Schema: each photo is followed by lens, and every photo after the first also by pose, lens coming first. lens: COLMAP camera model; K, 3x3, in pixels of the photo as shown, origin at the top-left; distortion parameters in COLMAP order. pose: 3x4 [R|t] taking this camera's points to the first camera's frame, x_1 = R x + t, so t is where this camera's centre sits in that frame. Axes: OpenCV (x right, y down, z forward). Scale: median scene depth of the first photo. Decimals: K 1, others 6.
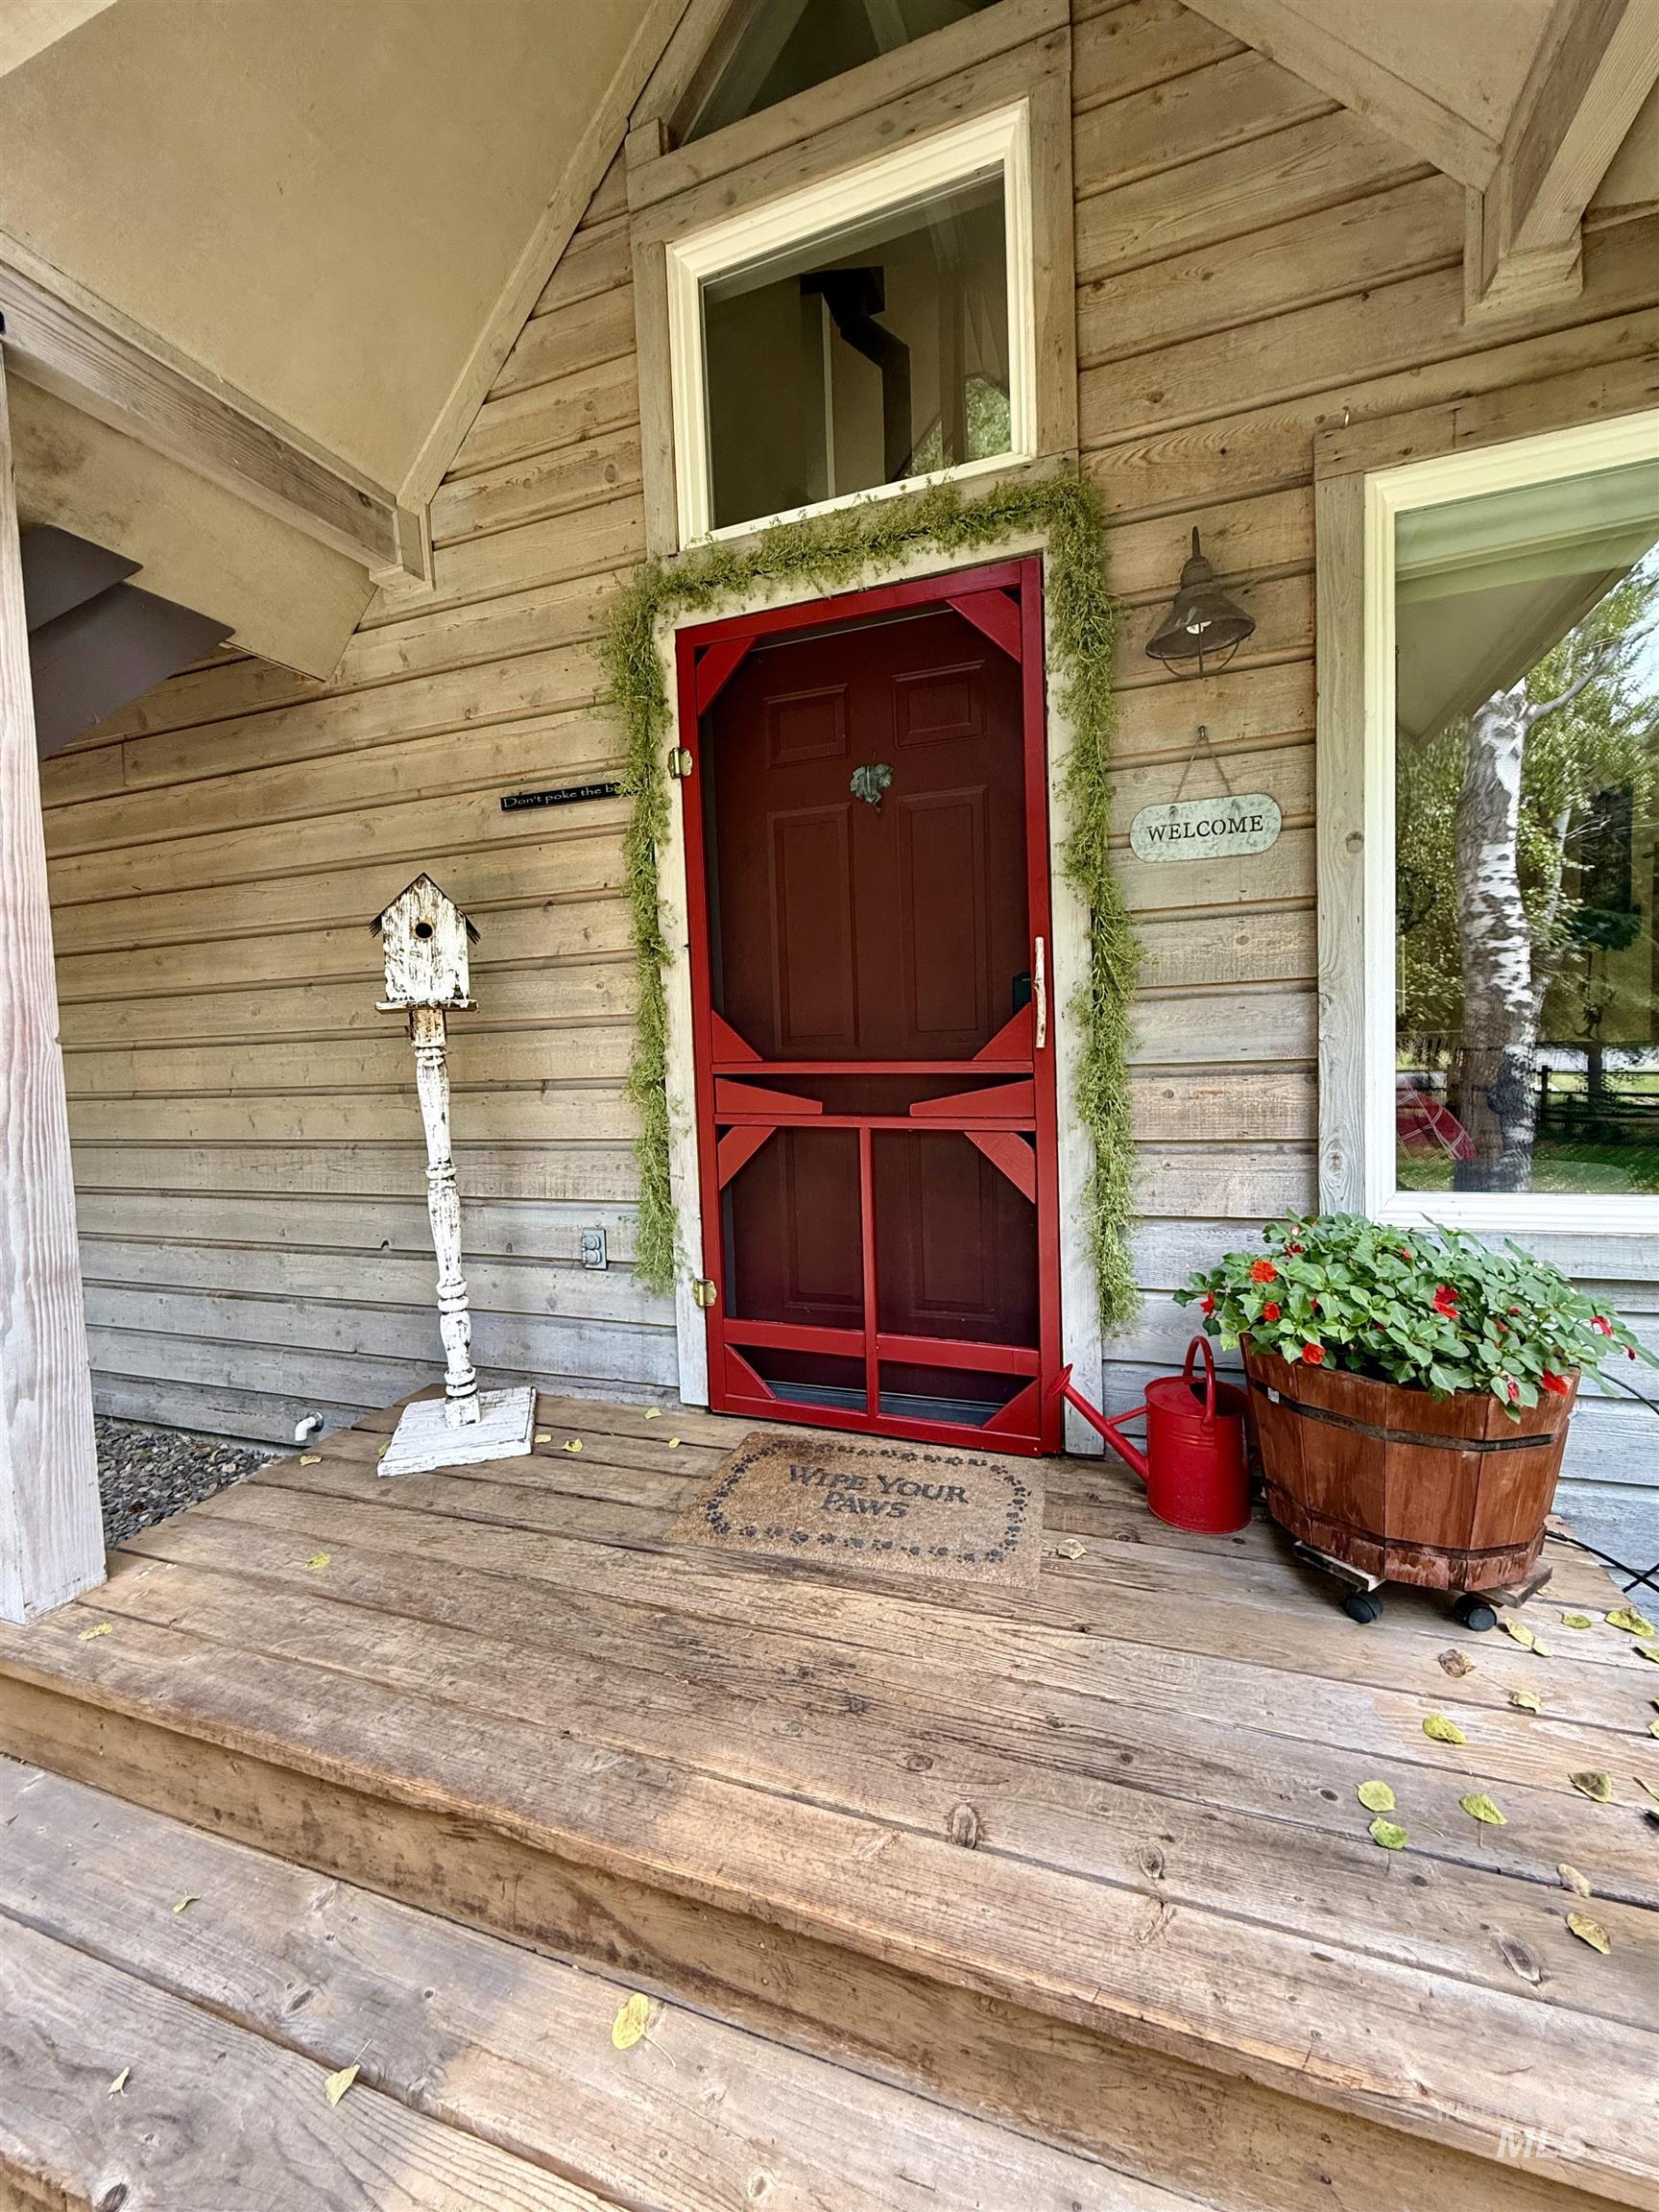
lens RADIAL K [[892.0, 0, 827.7], [0, 892.0, 1104.6], [0, 0, 1]] dist [-0.000566, -0.000030]
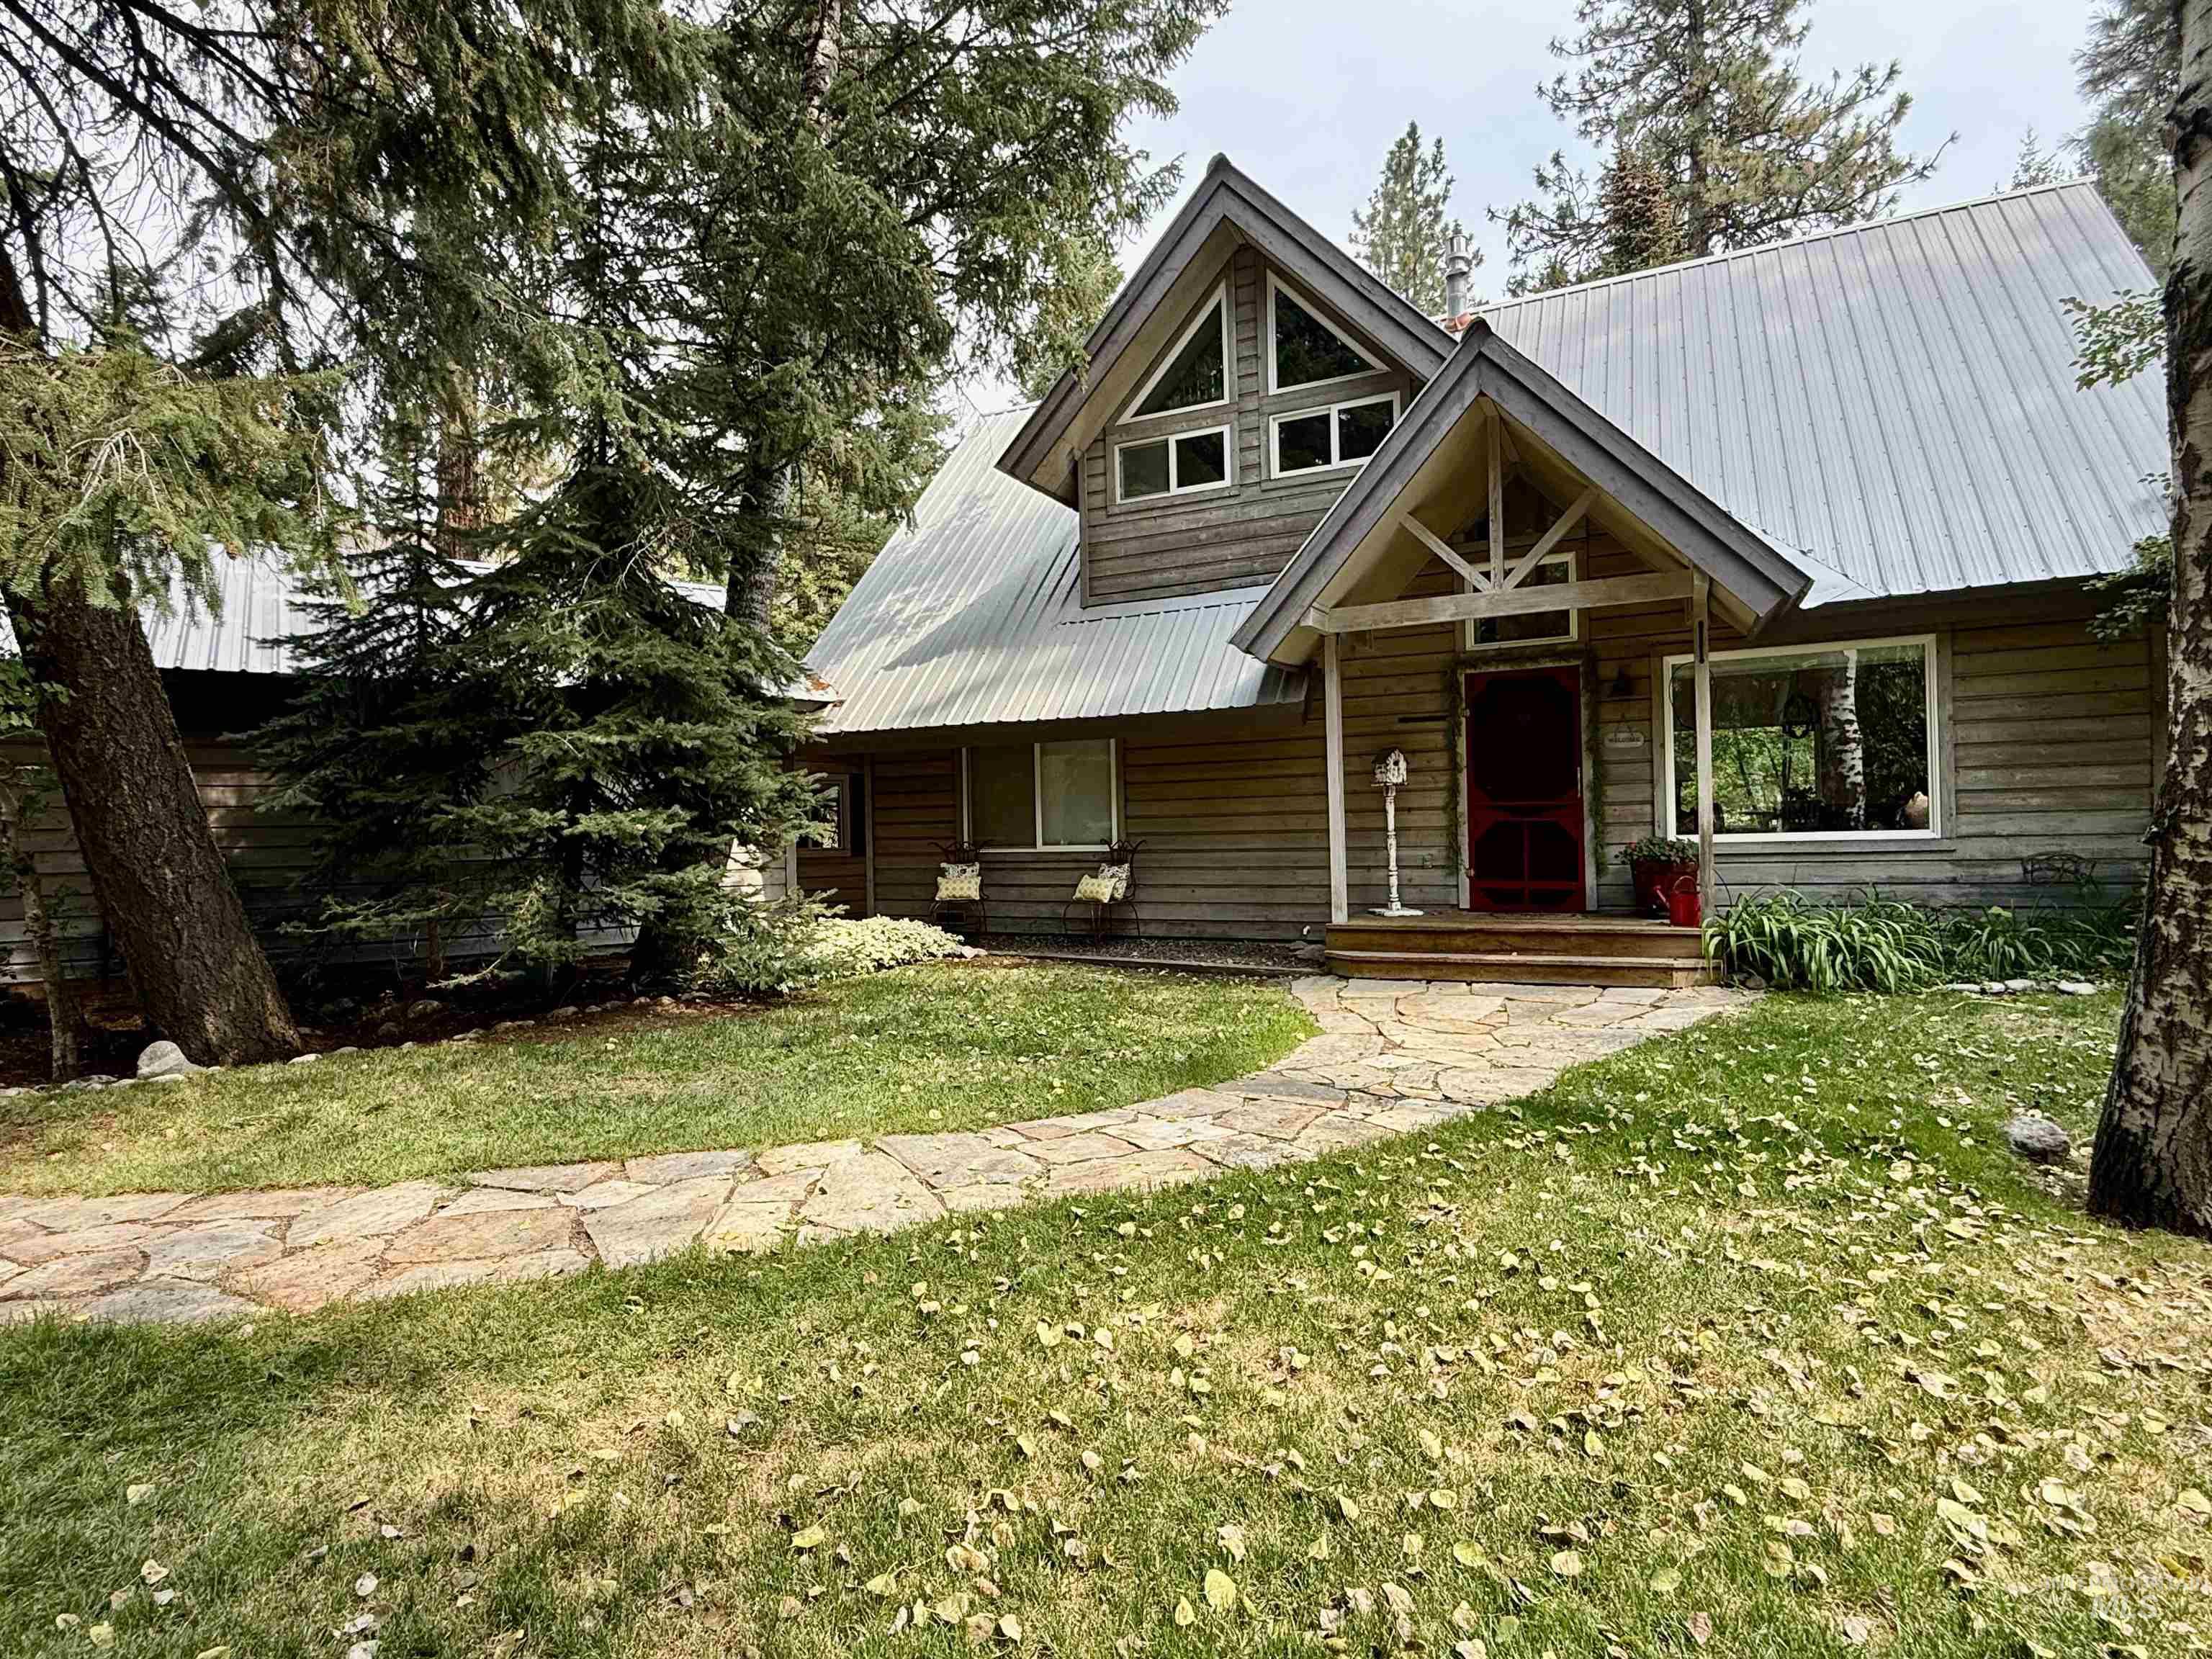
lens RADIAL K [[1166.4, 0, 1109.3], [0, 1166.4, 821.6], [0, 0, 1]] dist [-0.000649, 0.000019]
pose [[0.994918, 0.012266, -0.099941, -1.040779], [-0.018905, 0.997657, -0.065755, 0.335668], [0.098901, 0.067310, 0.992818, -3.407575]]
